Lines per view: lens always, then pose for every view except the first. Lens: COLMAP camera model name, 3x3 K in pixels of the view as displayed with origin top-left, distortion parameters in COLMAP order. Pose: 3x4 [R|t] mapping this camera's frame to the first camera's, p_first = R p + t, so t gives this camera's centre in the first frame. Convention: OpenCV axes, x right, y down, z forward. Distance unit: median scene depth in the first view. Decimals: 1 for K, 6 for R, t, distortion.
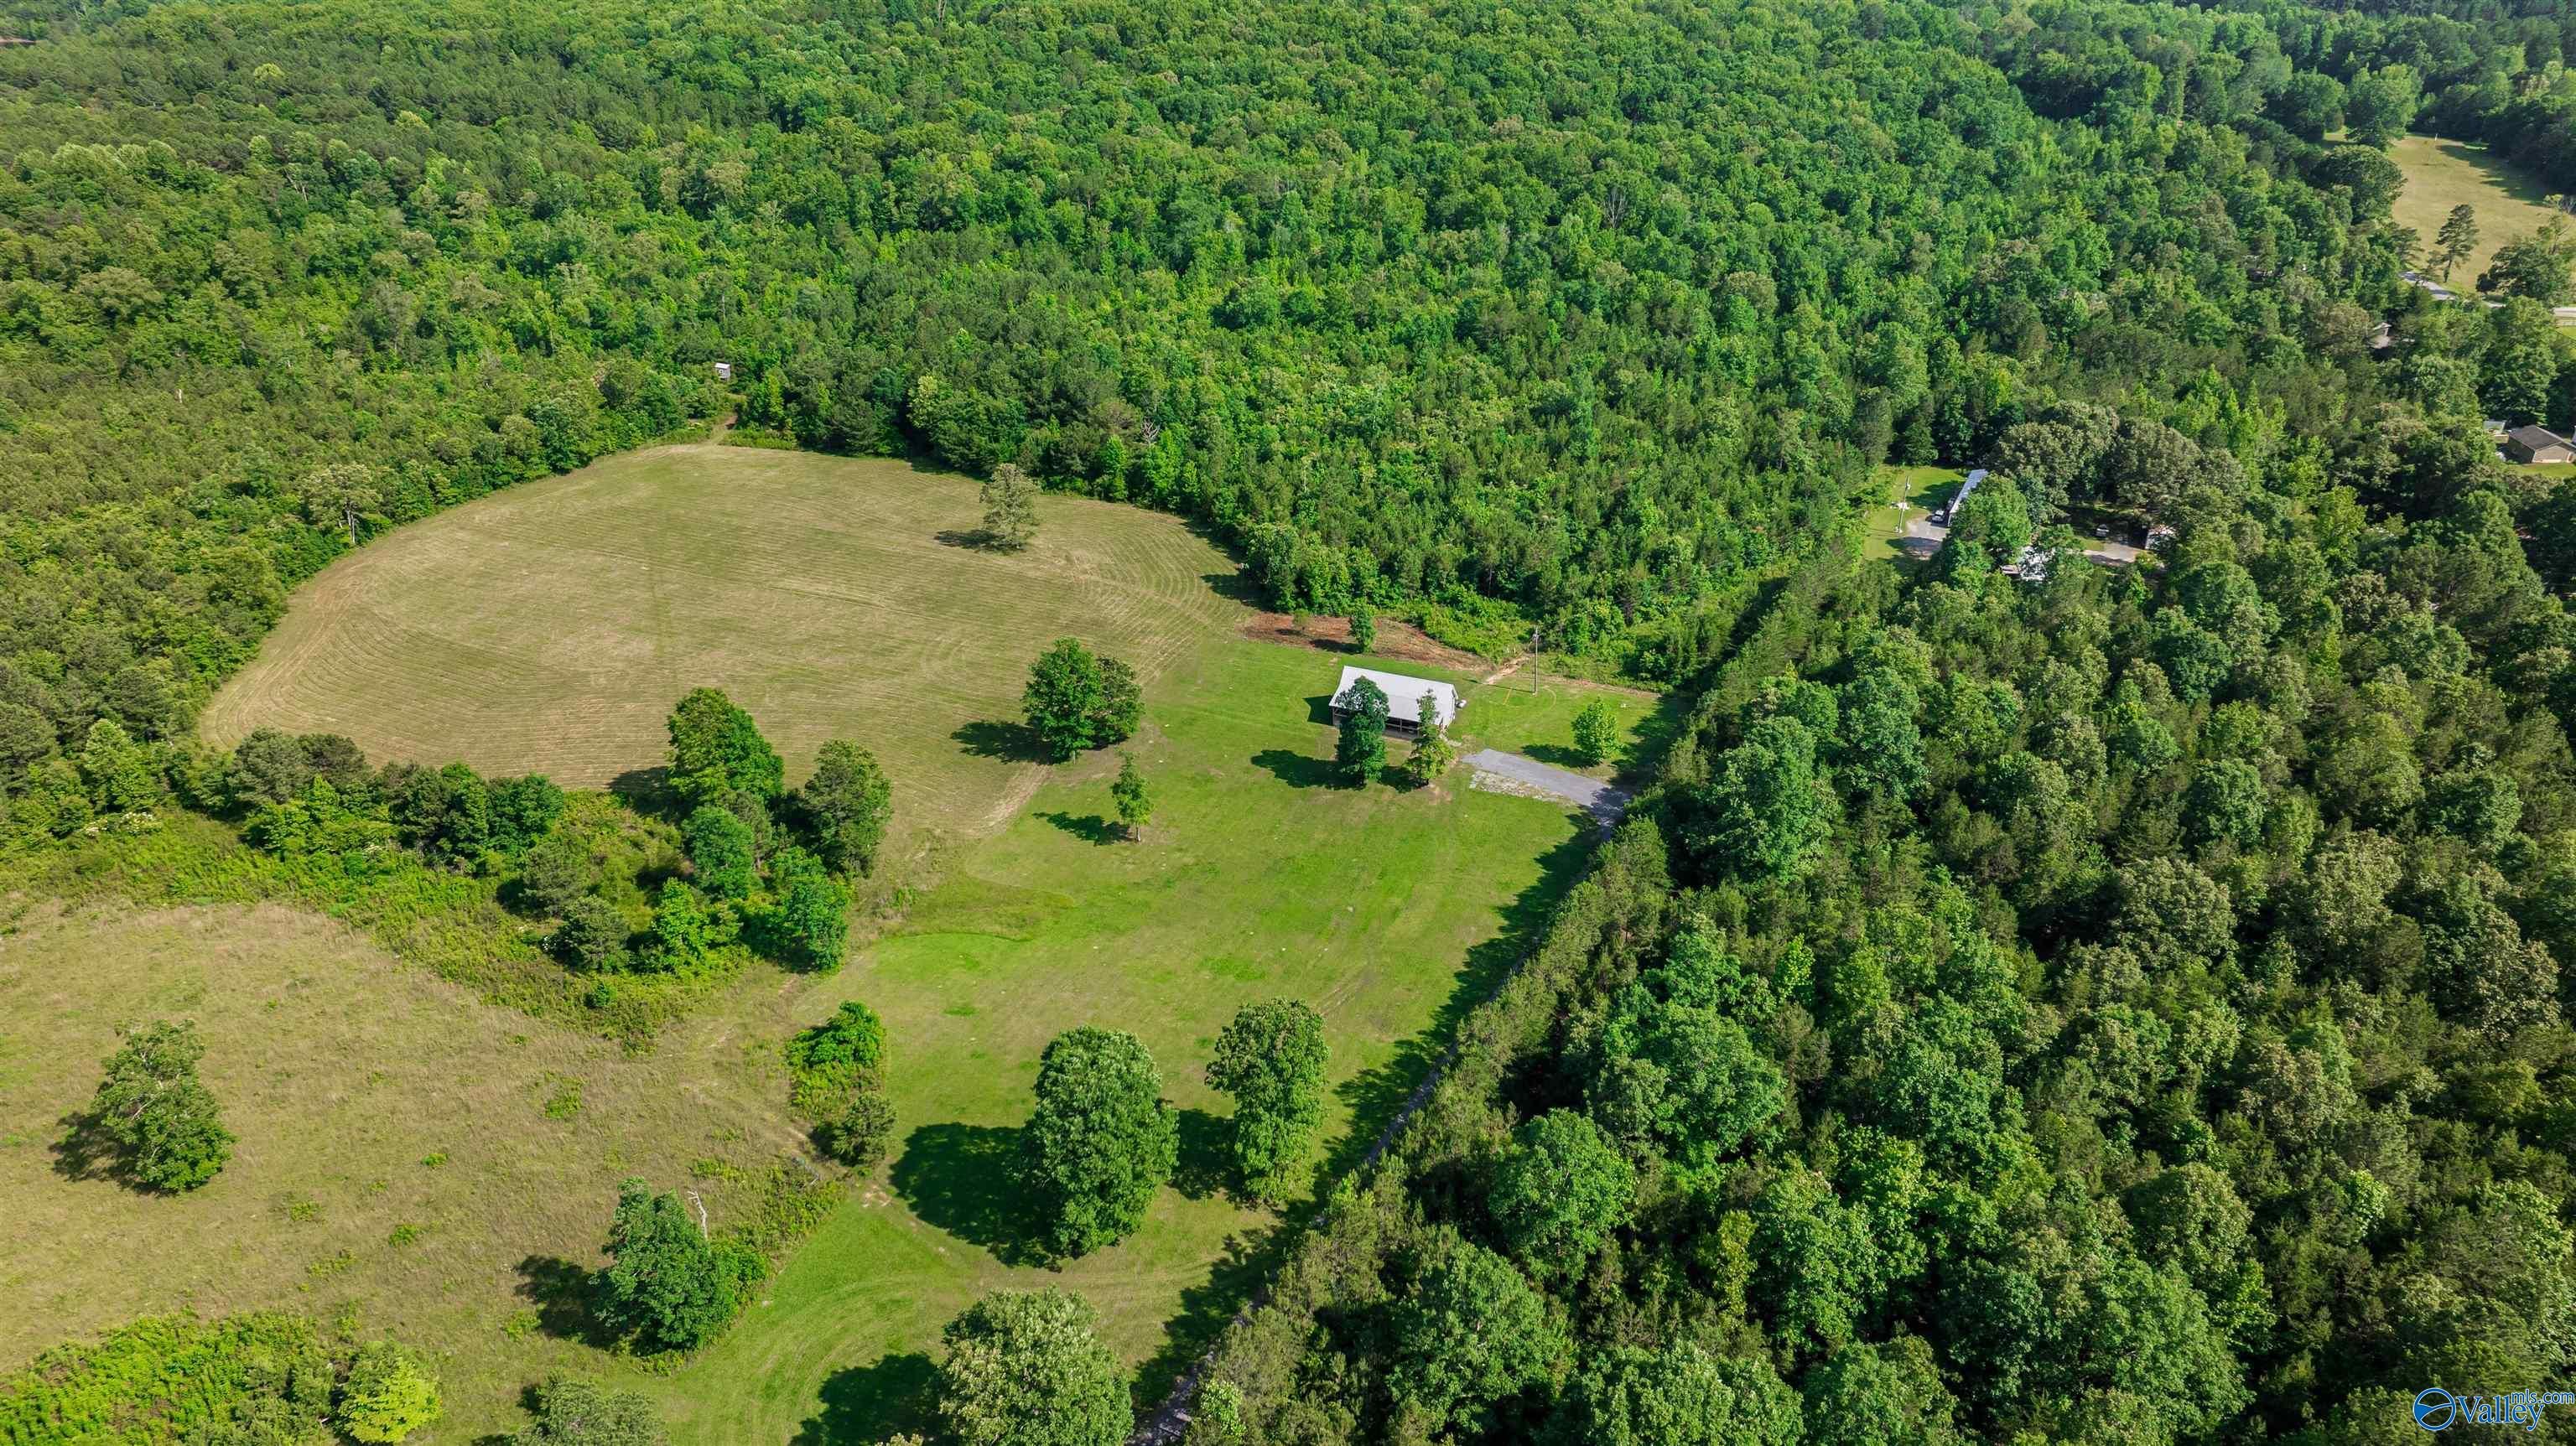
lens RADIAL K [[1815.3, 0, 1288.0], [0, 1815.3, 723.0], [0, 0, 1]] dist [-0.015890, 0.000553]
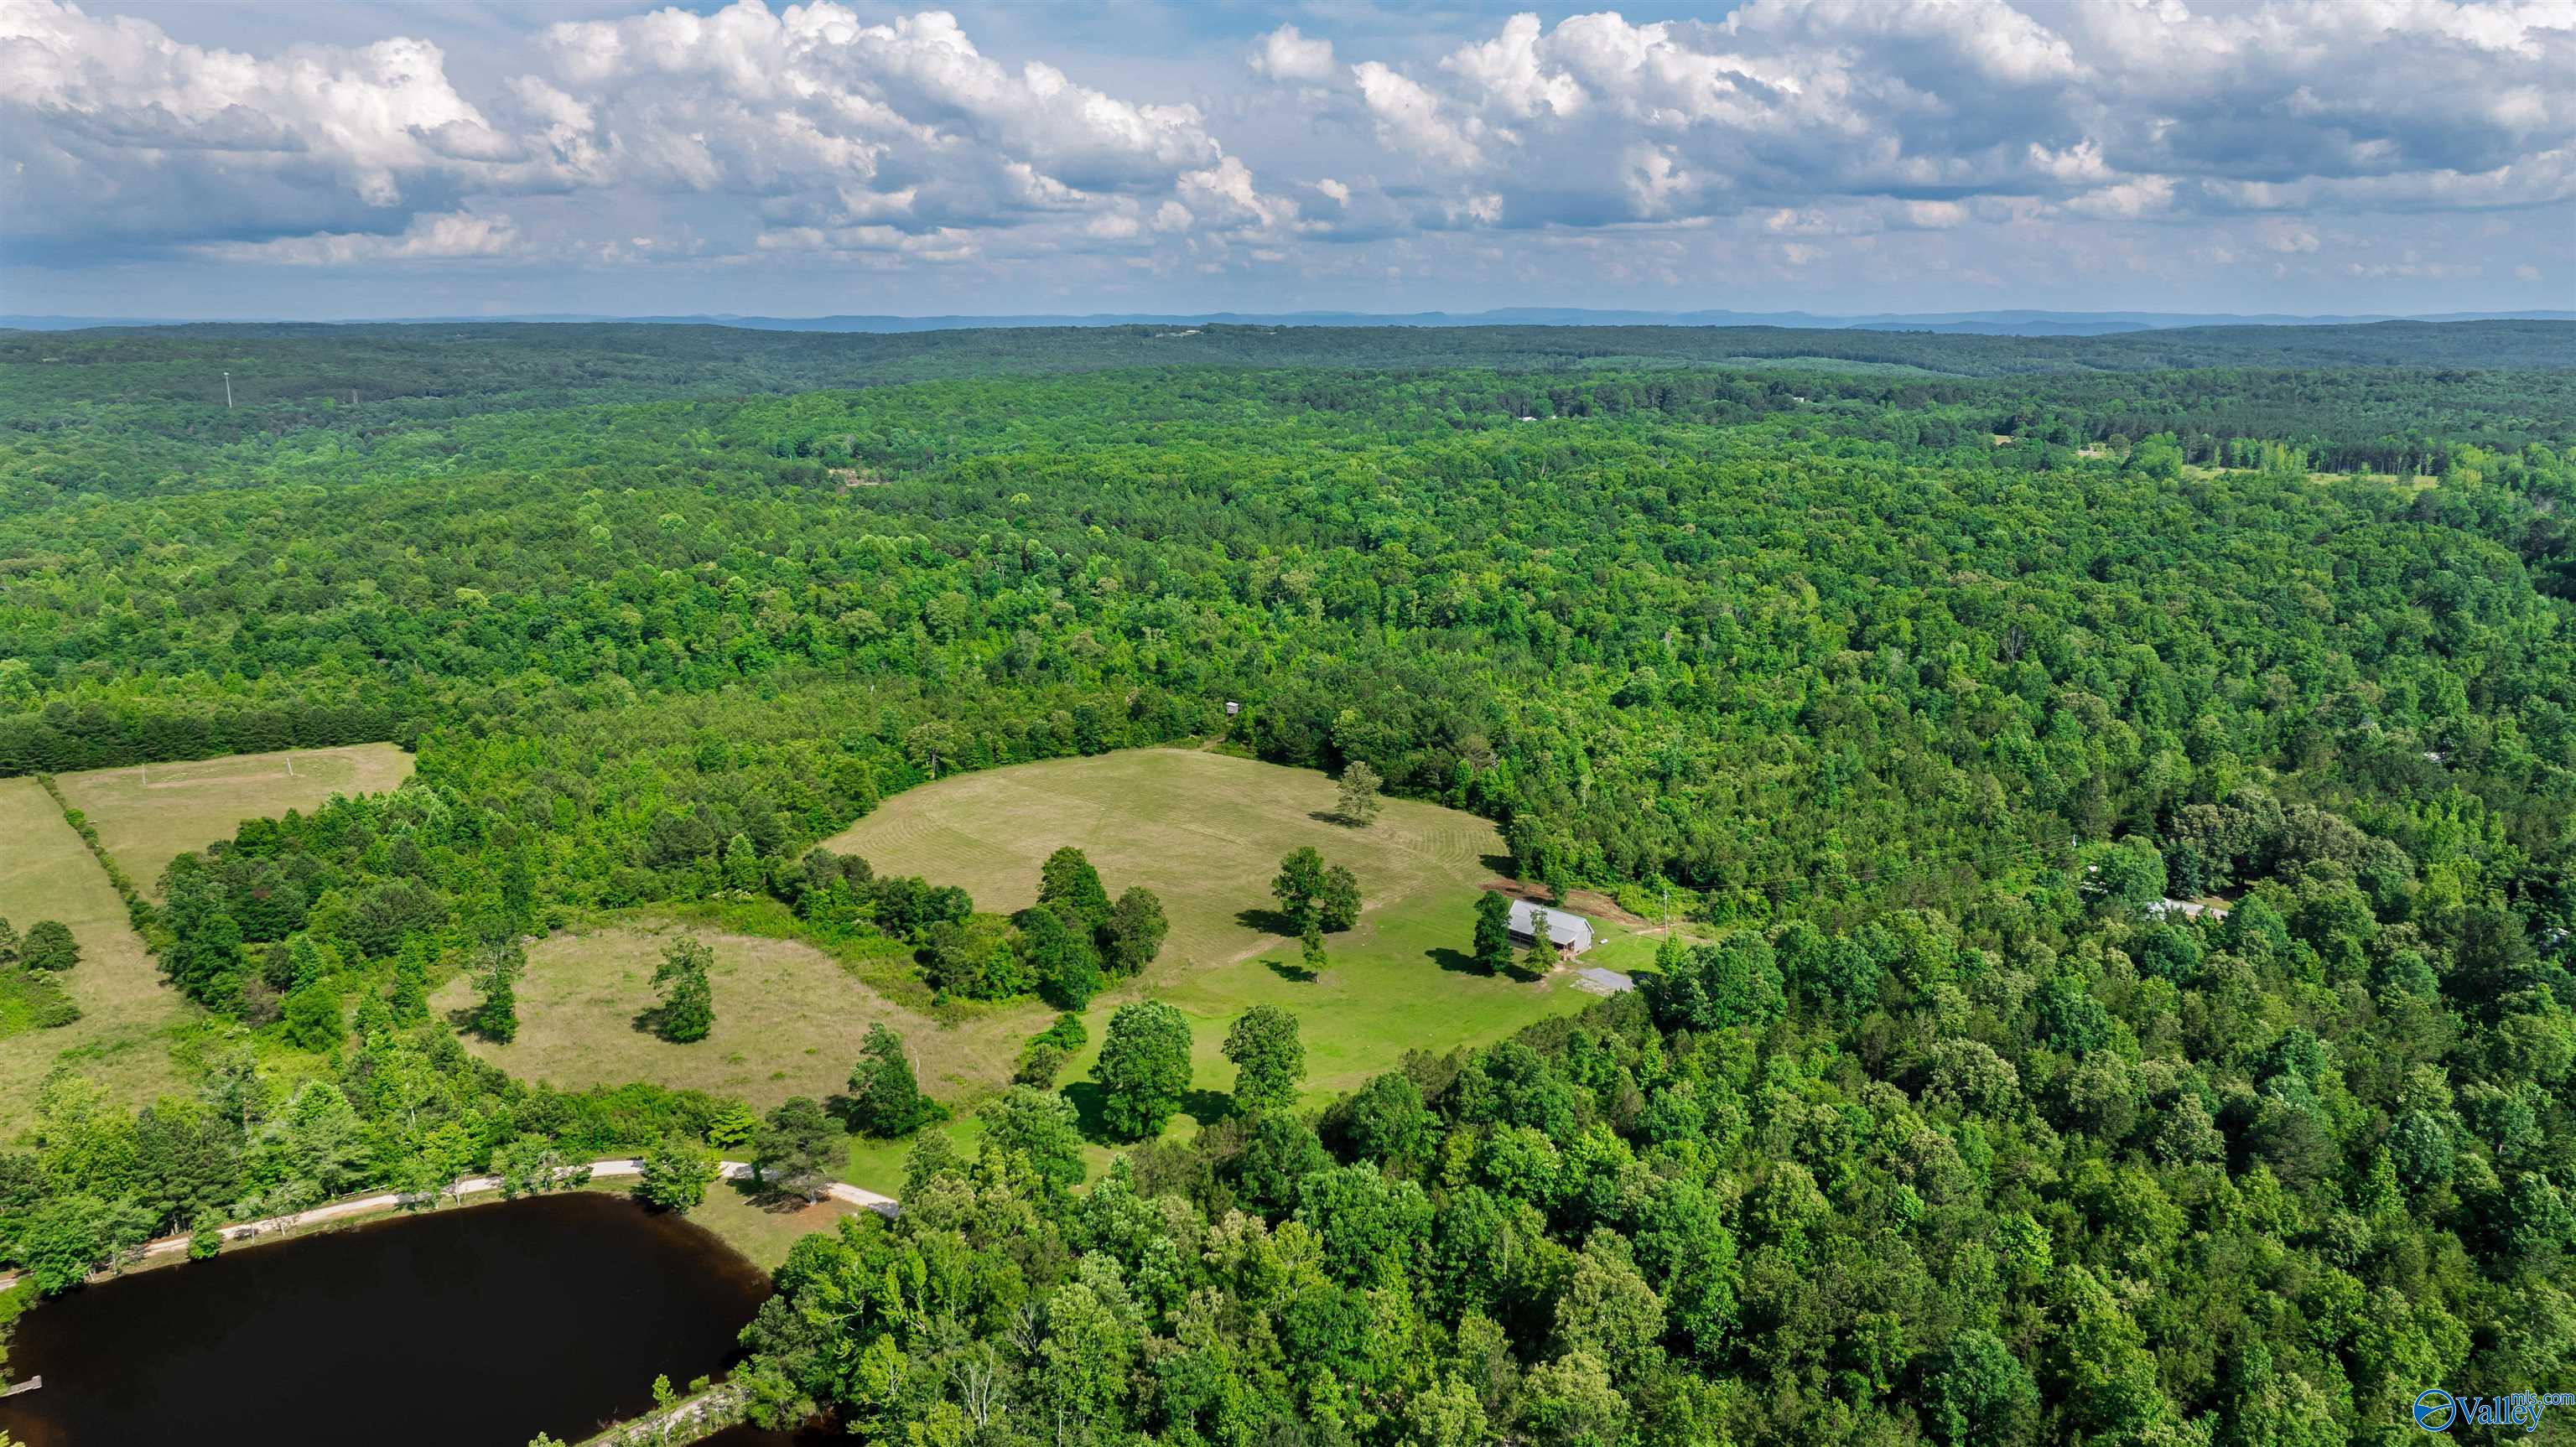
lens RADIAL K [[1815.4, 0, 1288.0], [0, 1815.4, 723.5], [0, 0, 1]] dist [-0.015890, 0.000553]
pose [[0.927200, 0.078728, -0.366200, 0.257952], [-0.166776, 0.962176, -0.215413, 0.115882], [0.335390, 0.260804, 0.905259, -0.220441]]
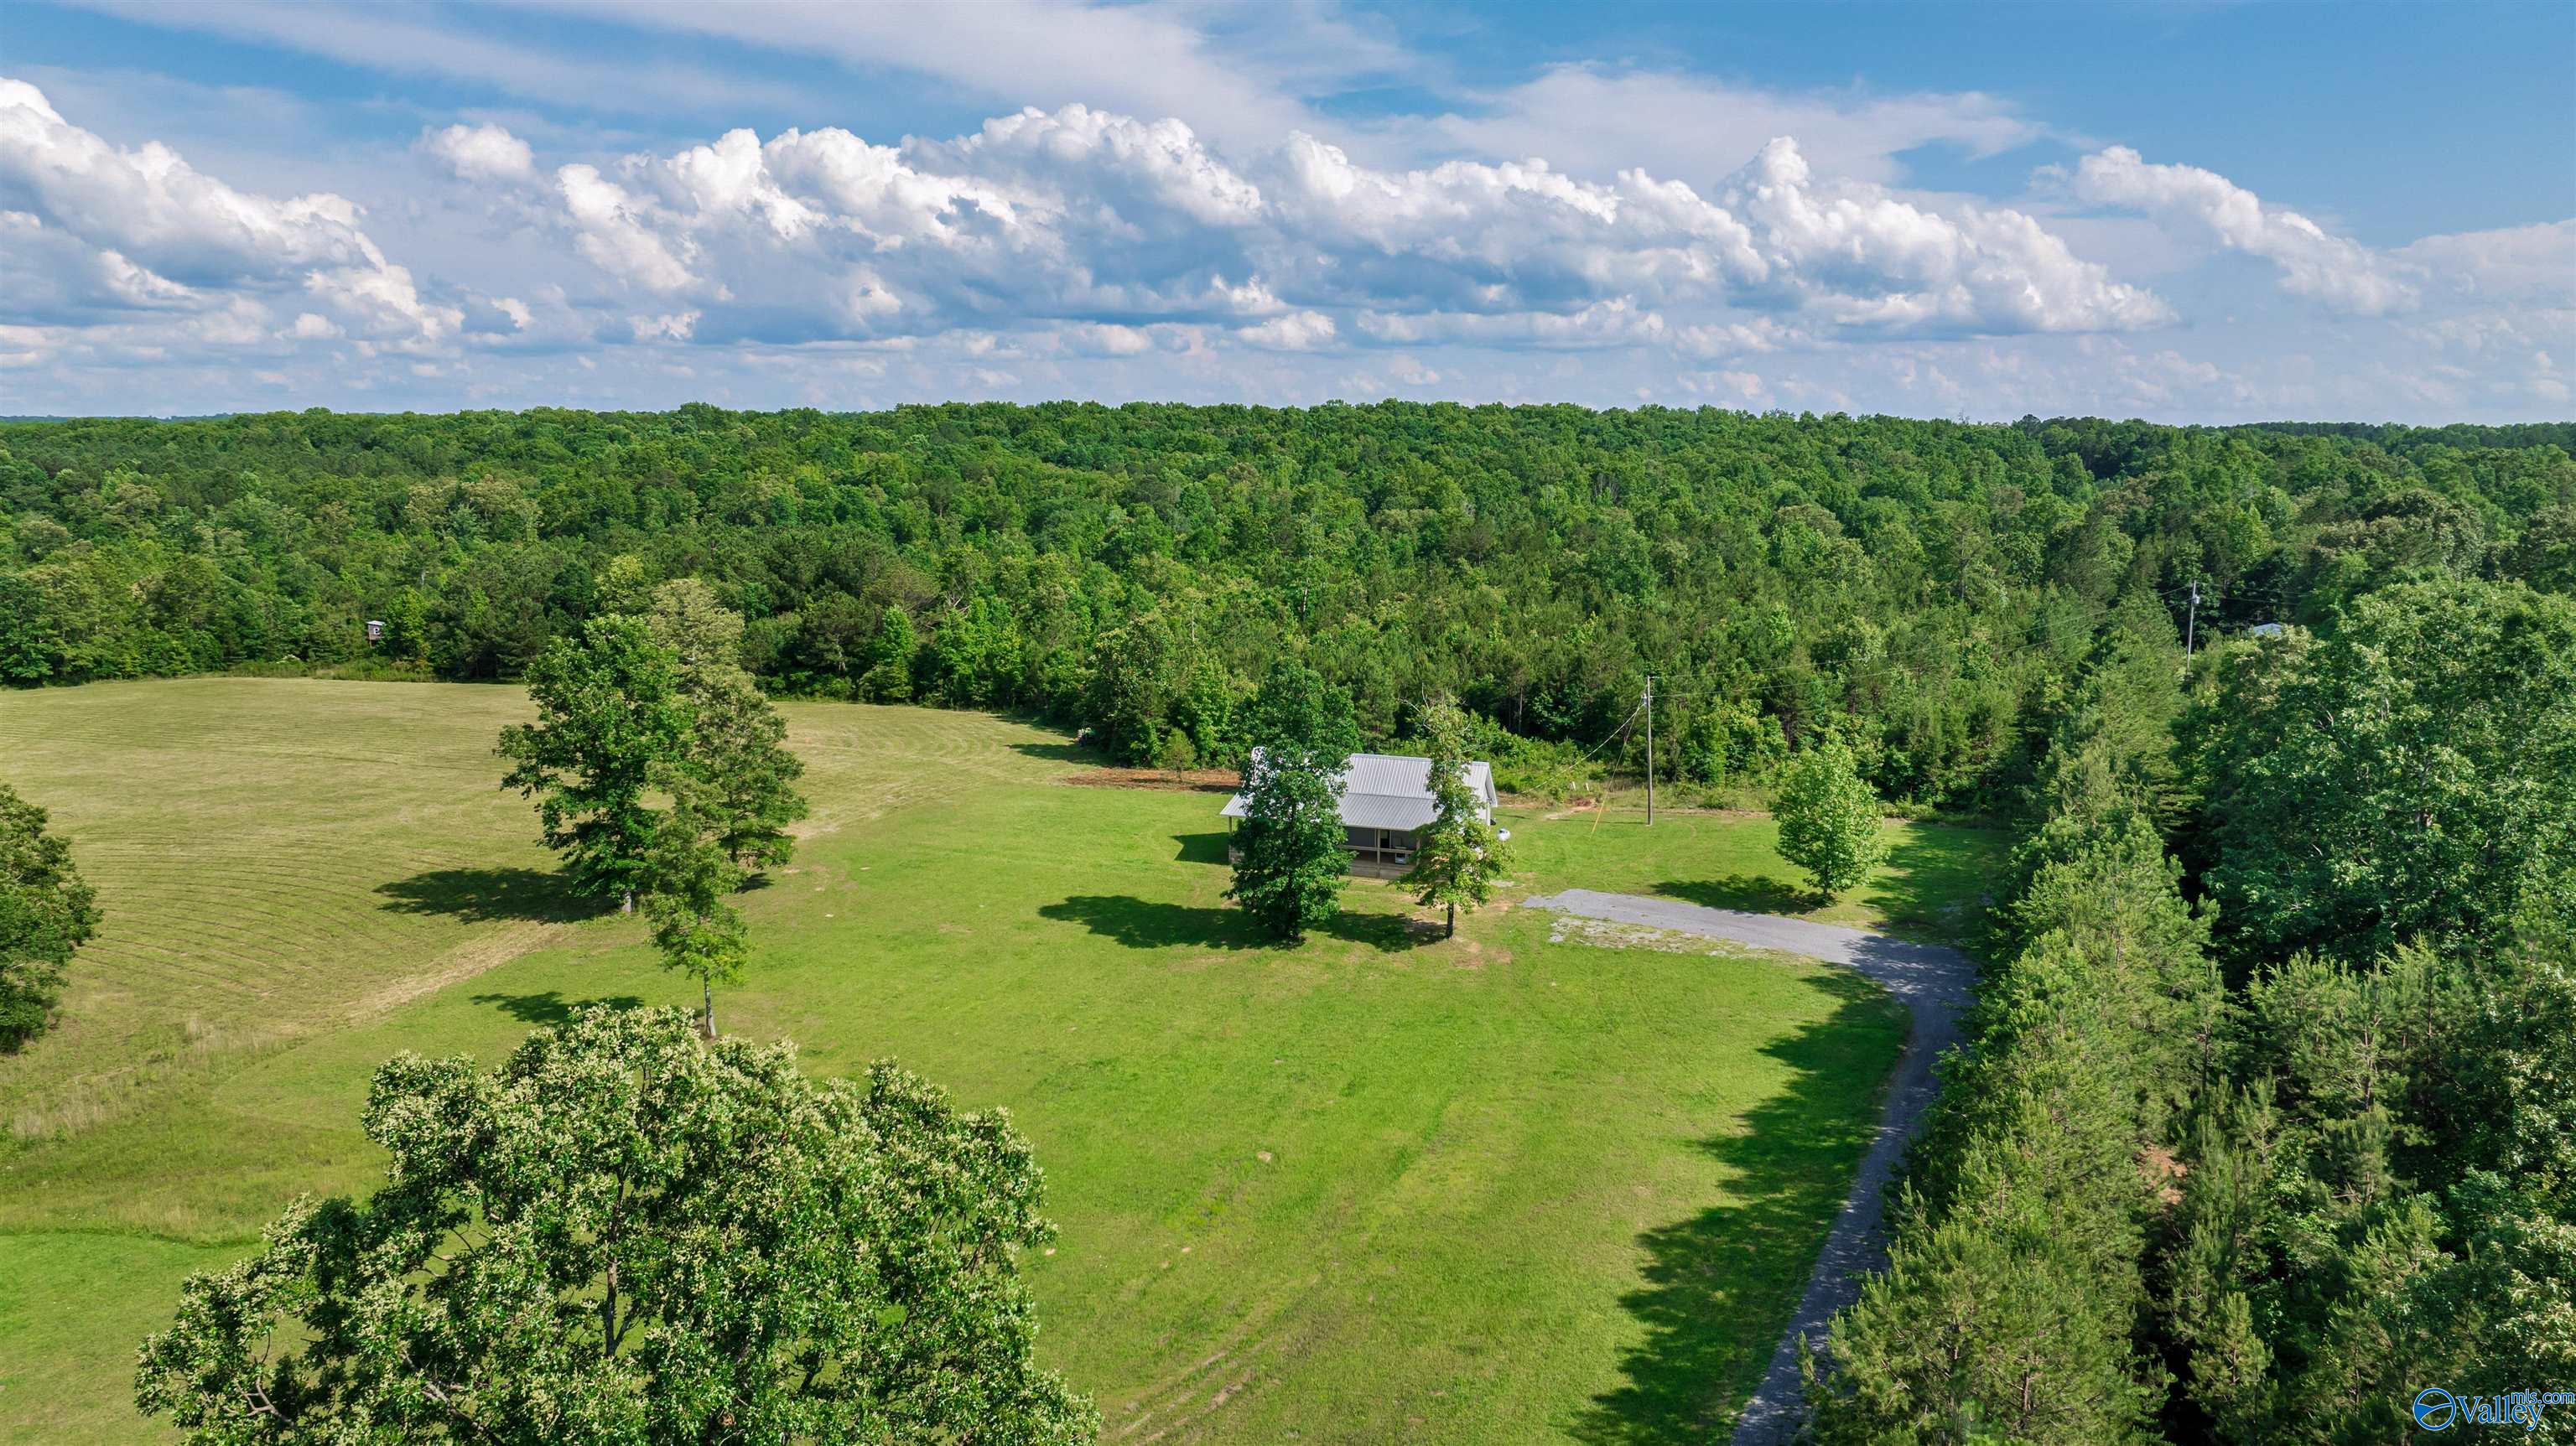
lens RADIAL K [[1815.3, 0, 1288.0], [0, 1815.3, 723.0], [0, 0, 1]] dist [-0.015890, 0.000553]
pose [[0.999160, -0.002966, 0.040864, 0.015059], [0.015704, 0.948932, -0.315090, 0.081396], [-0.037842, 0.315467, 0.948182, 0.402030]]
